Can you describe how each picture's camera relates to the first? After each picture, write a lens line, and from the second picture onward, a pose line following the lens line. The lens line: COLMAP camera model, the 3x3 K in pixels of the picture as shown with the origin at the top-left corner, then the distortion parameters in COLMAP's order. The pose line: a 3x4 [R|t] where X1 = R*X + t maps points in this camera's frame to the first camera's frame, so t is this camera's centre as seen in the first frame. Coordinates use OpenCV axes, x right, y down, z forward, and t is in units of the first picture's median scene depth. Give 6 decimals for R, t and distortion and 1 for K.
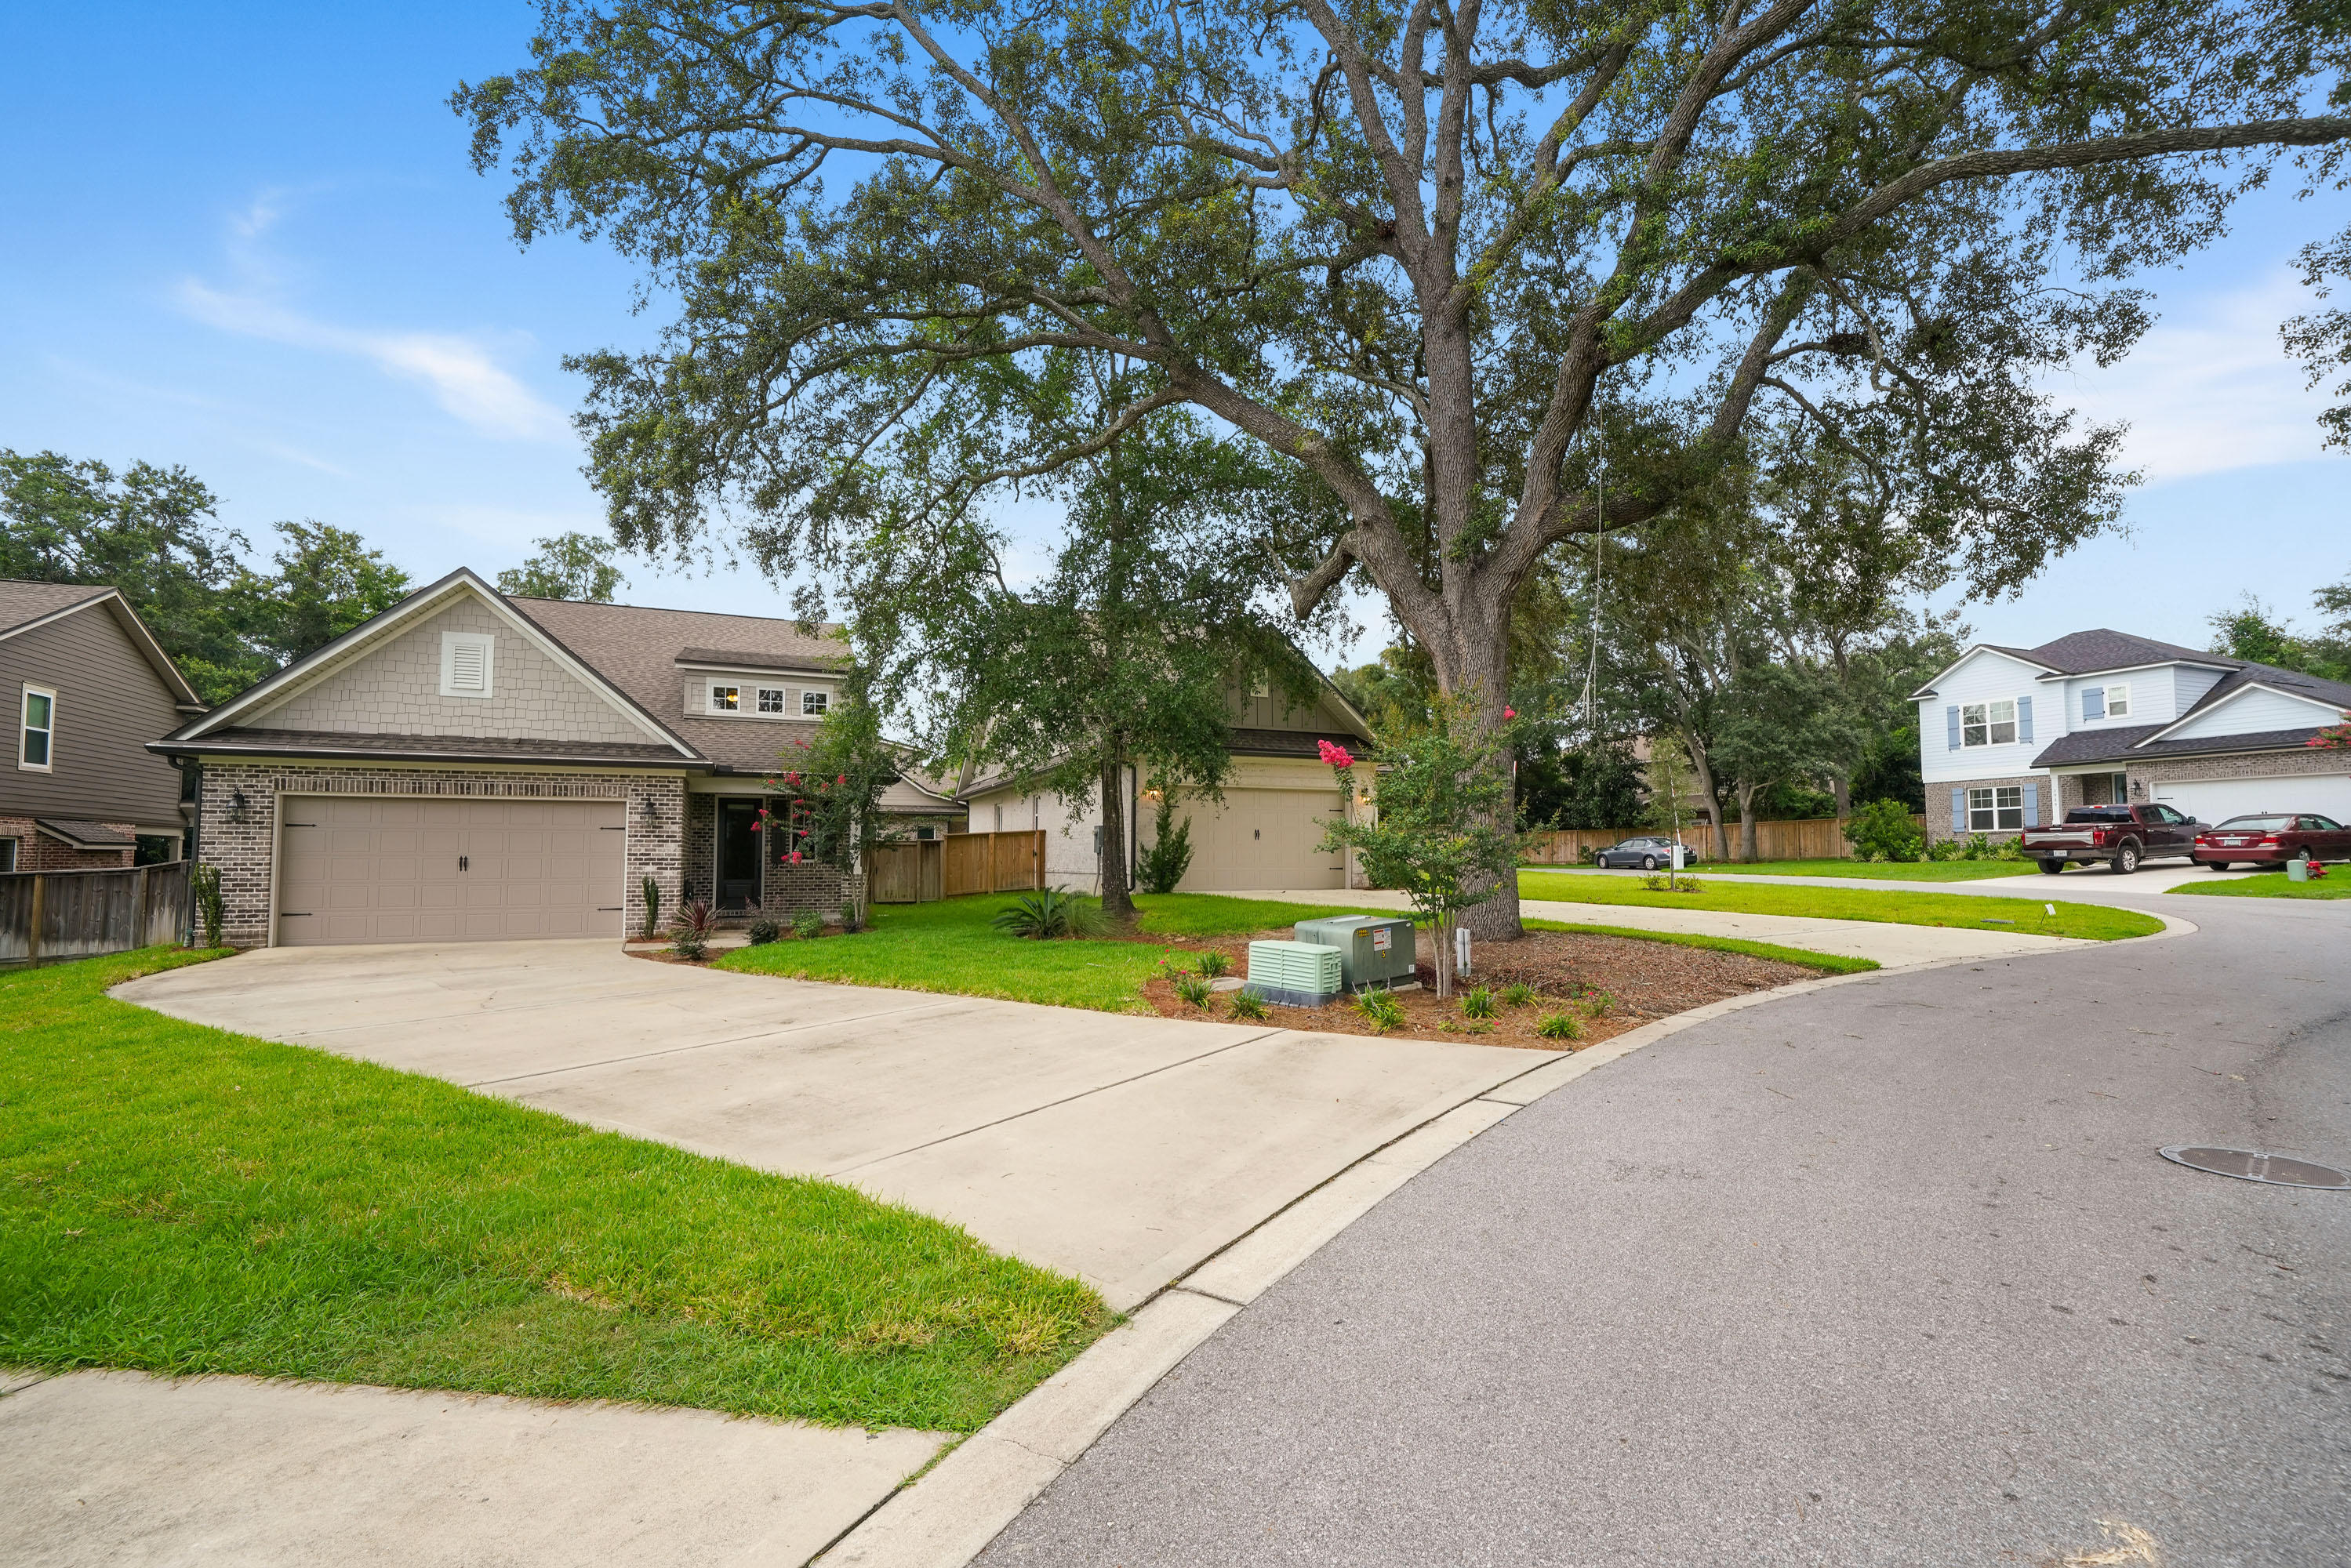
lens RADIAL K [[1015.8, 0, 1169.6], [0, 1015.8, 808.0], [0, 0, 1]] dist [0.011128, 0.000426]
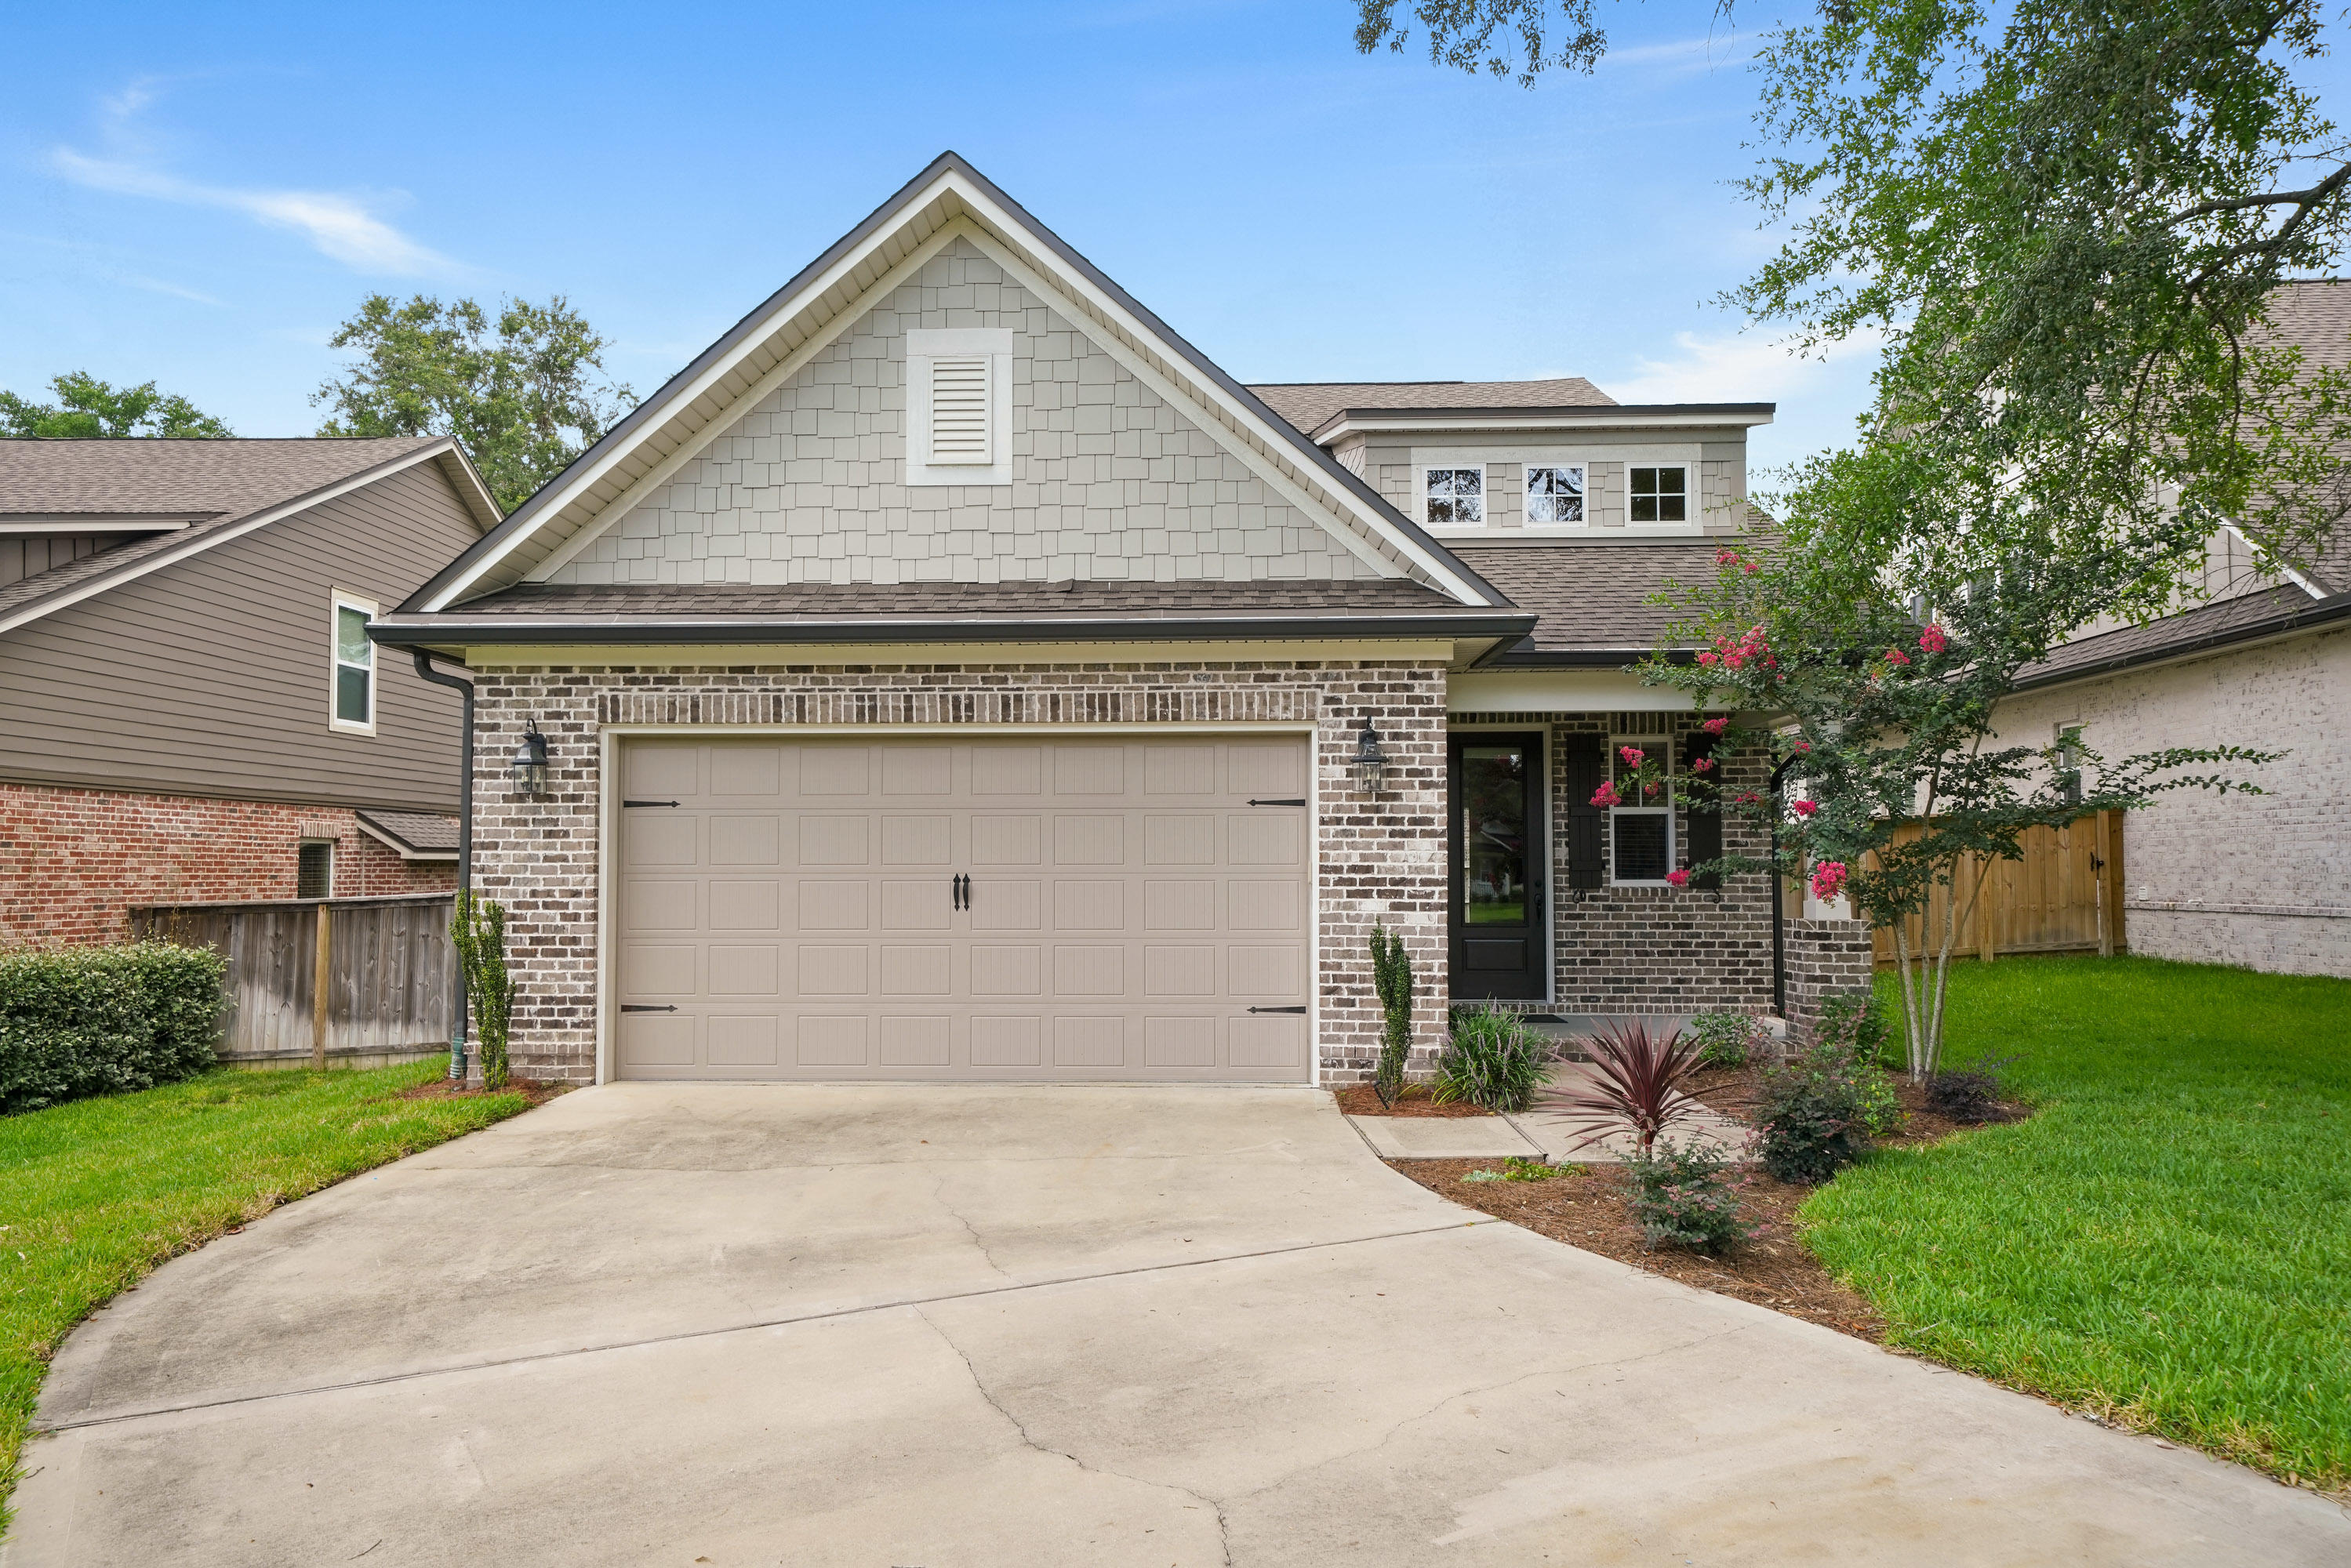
lens RADIAL K [[1538.8, 0, 1169.6], [0, 1538.8, 809.1], [0, 0, 1]] dist [0.033311, 0.000237]
pose [[0.909452, -0.017074, -0.415459, -0.340256], [0.022094, 0.999729, 0.007279, 0.017397], [0.415222, -0.015799, 0.909583, 0.448795]]
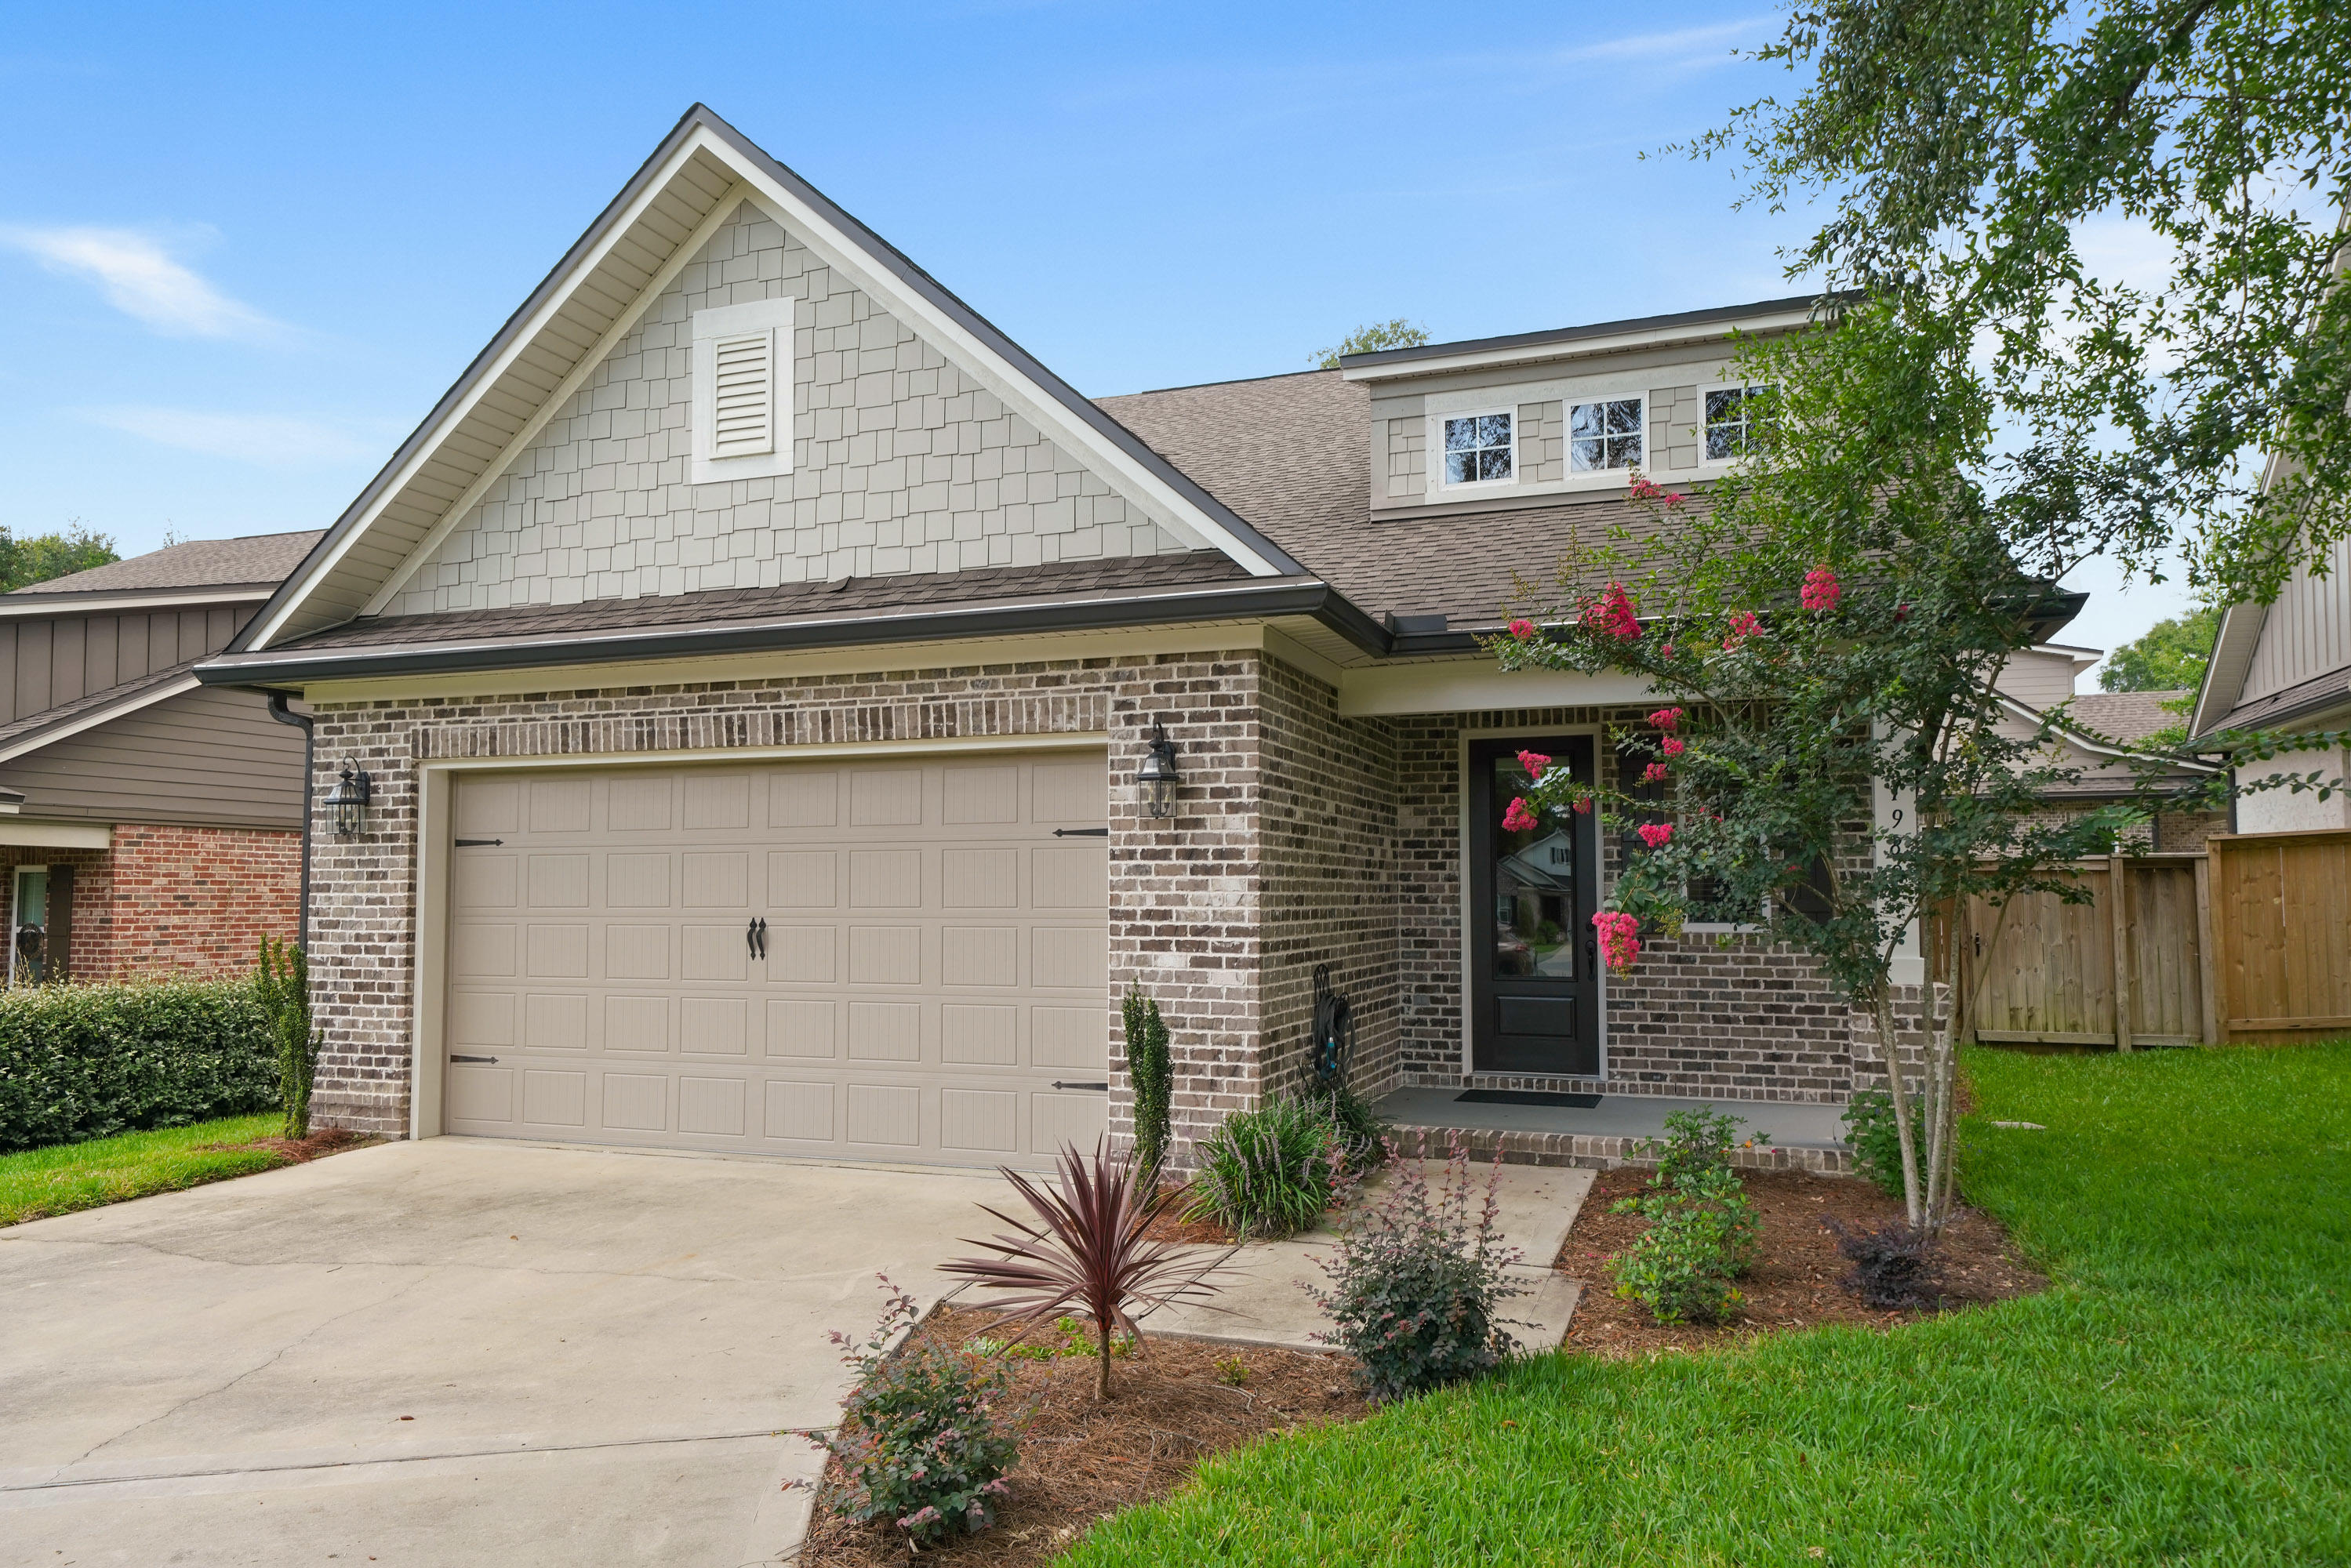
lens RADIAL K [[1538.8, 0, 1169.6], [0, 1538.8, 809.1], [0, 0, 1]] dist [0.033311, 0.000237]
pose [[0.732284, -0.038709, -0.679898, -0.199078], [0.036721, 0.999175, -0.017336, 0.022177], [0.680009, -0.012272, 0.733101, 0.666313]]
